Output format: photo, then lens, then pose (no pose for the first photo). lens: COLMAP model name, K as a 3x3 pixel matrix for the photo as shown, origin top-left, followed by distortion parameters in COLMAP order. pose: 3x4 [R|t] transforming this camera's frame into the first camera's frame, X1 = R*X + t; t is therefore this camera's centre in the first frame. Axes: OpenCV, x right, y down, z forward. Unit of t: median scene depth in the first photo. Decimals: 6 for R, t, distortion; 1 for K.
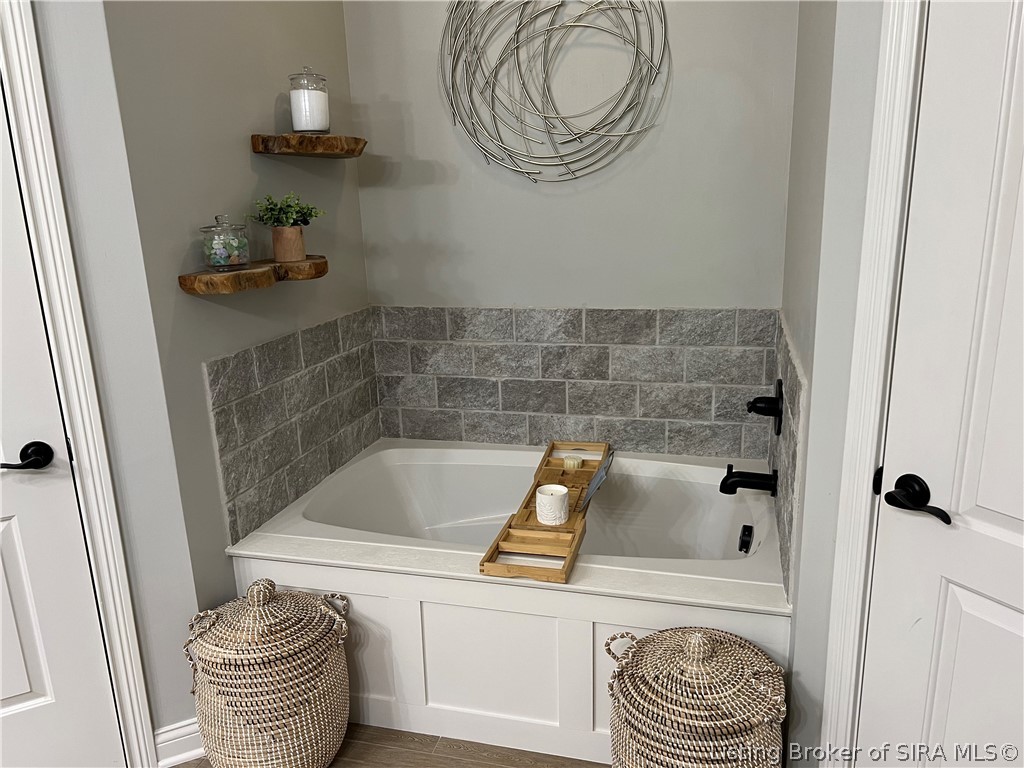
lens RADIAL K [[762.0, 0, 512.8], [0, 762.0, 393.4], [0, 0, 1]] dist [0.030090, -0.017911]
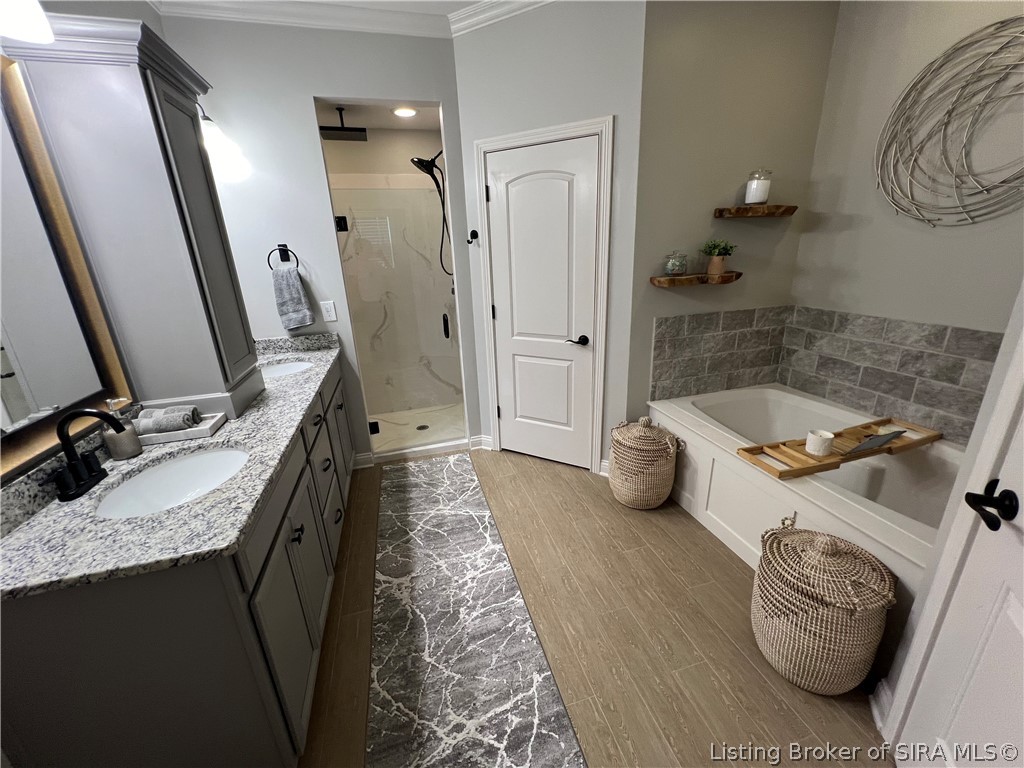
lens RADIAL K [[412.7, 0, 510.8], [0, 412.7, 380.4], [0, 0, 1]] dist [-0.000970, -0.000738]
pose [[0.506990, 0.275110, -0.816869, 0.329360], [-0.197701, 0.959547, 0.200459, -0.017053], [0.838972, 0.059865, 0.540871, 0.005184]]
